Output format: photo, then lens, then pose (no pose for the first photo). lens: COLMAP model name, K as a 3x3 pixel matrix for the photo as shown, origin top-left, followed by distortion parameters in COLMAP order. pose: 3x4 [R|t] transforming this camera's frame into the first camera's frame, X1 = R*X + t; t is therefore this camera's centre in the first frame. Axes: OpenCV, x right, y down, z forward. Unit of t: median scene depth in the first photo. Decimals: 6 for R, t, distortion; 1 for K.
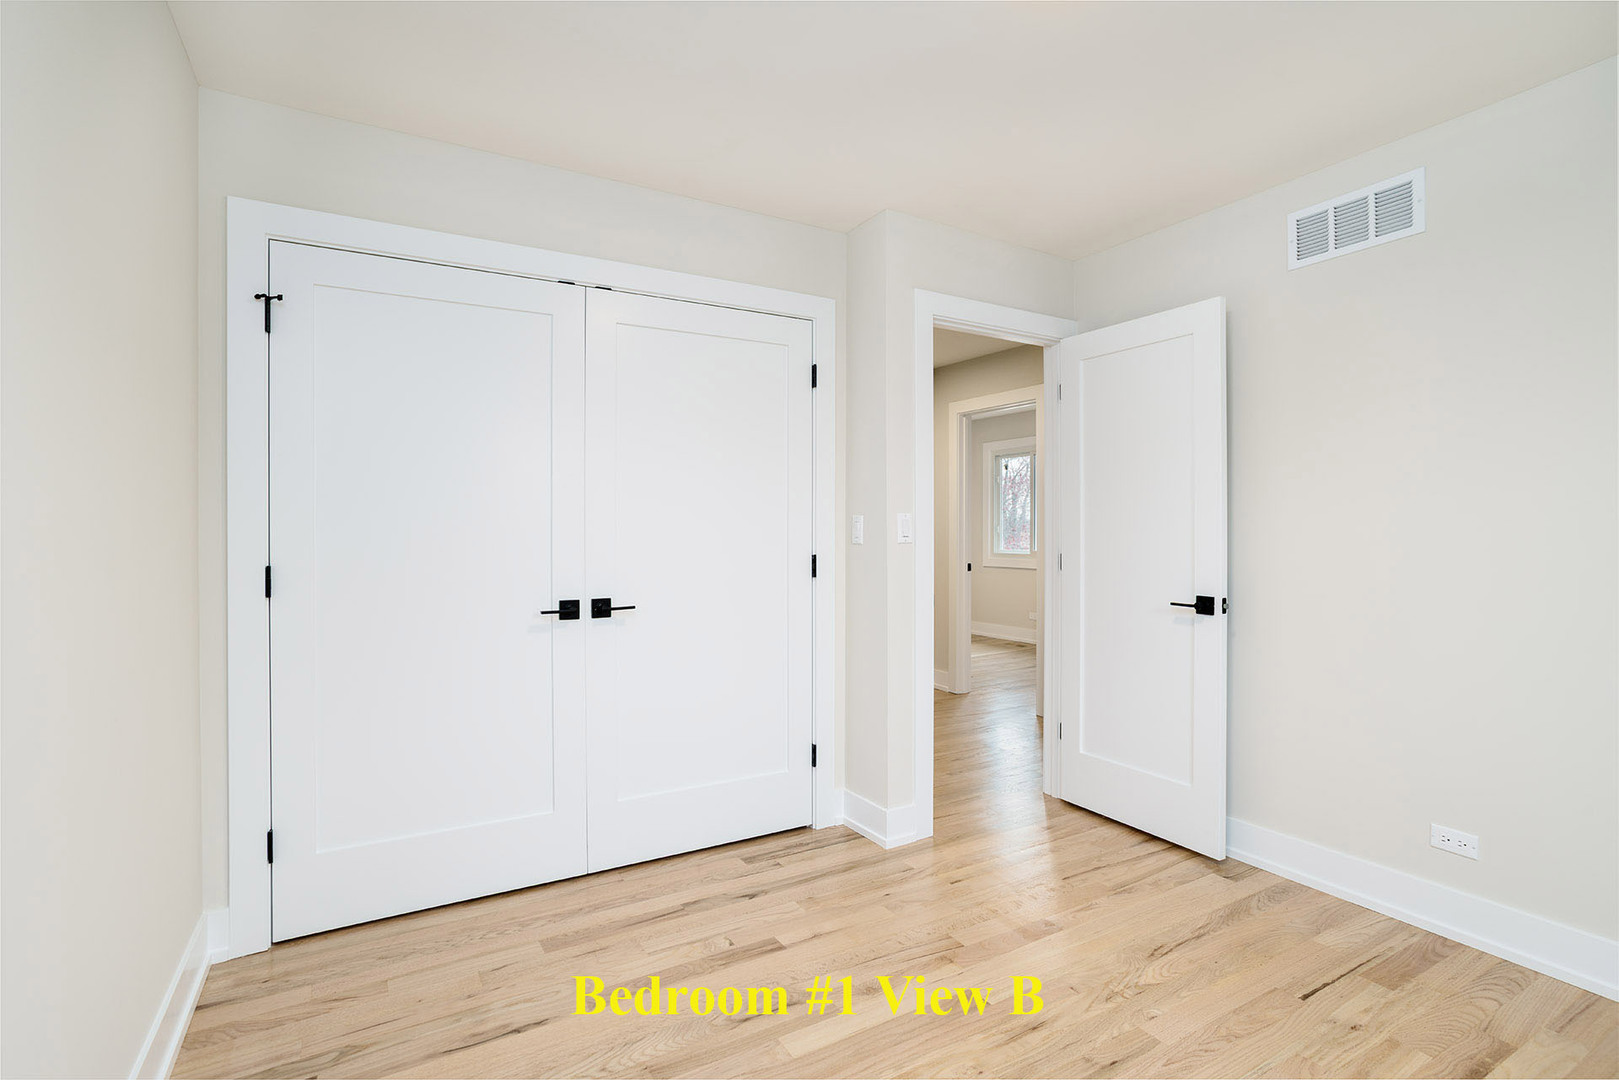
lens RADIAL K [[793.5, 0, 792.1], [0, 793.5, 527.1], [0, 0, 1]] dist [-0.005091, 0.007358]
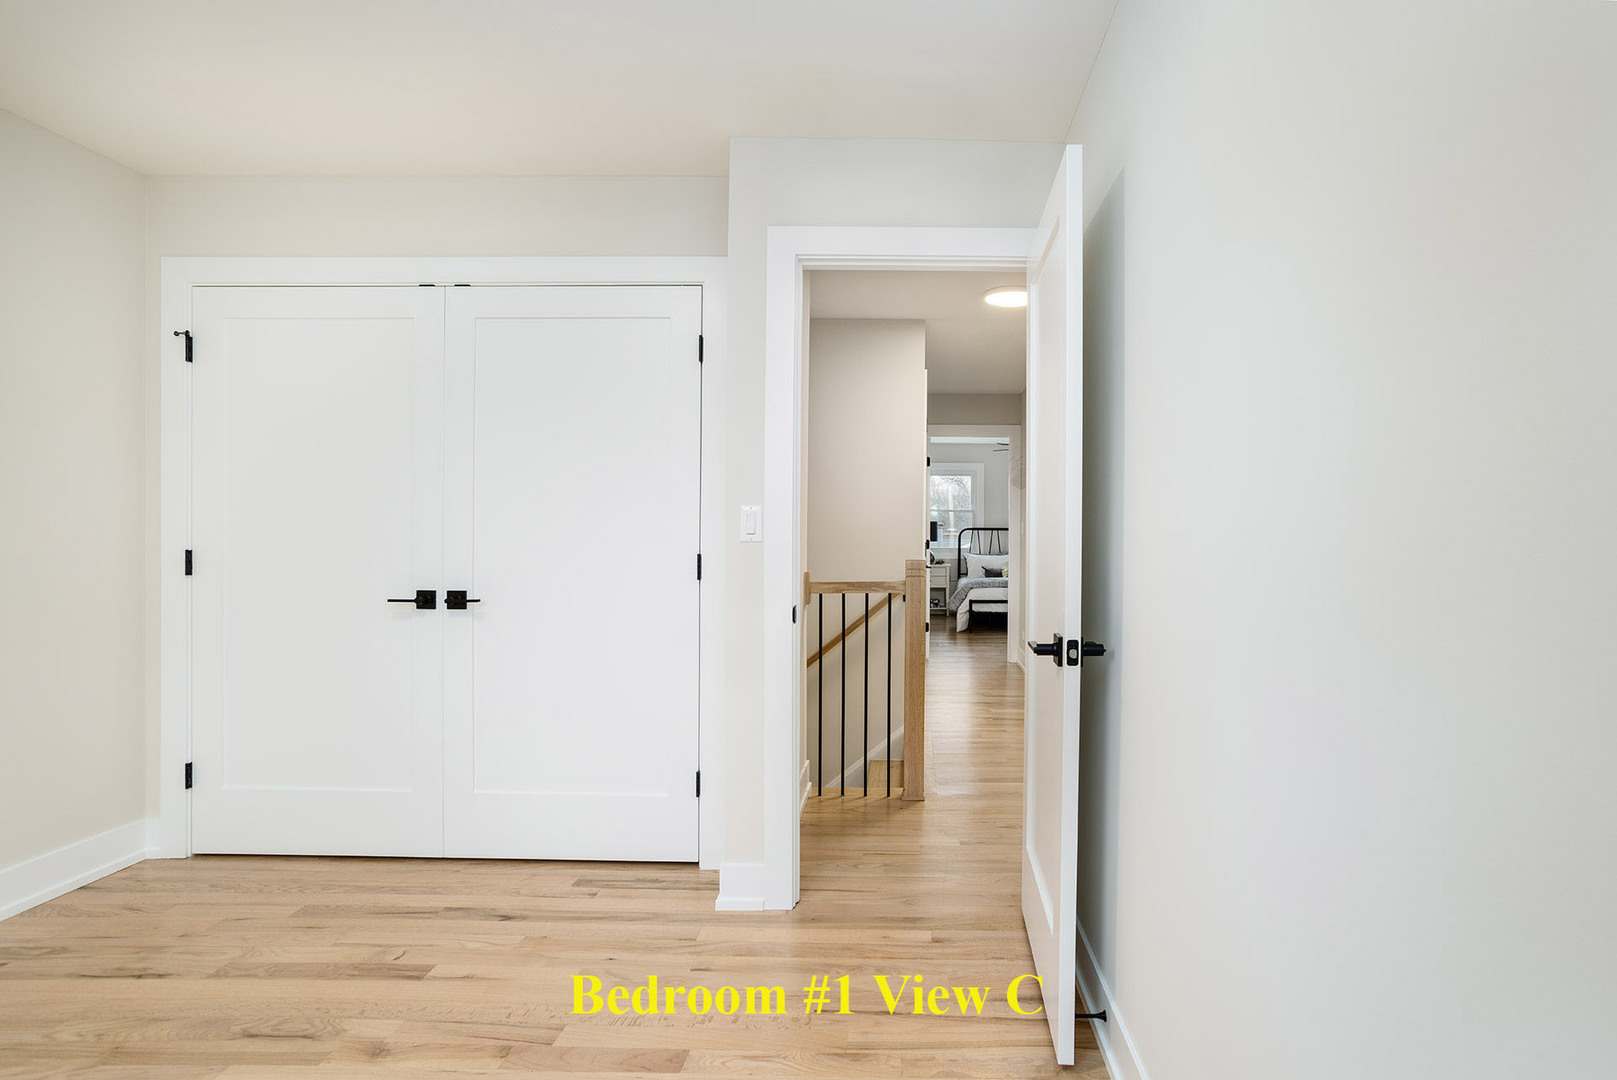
lens RADIAL K [[792.5, 0, 816.3], [0, 792.5, 534.6], [0, 0, 1]] dist [-0.005091, 0.007358]
pose [[0.853081, 0.008259, -0.521714, 0.706551], [-0.007767, 0.999965, 0.003130, 0.011848], [0.521721, 0.001382, 0.853115, 0.385735]]
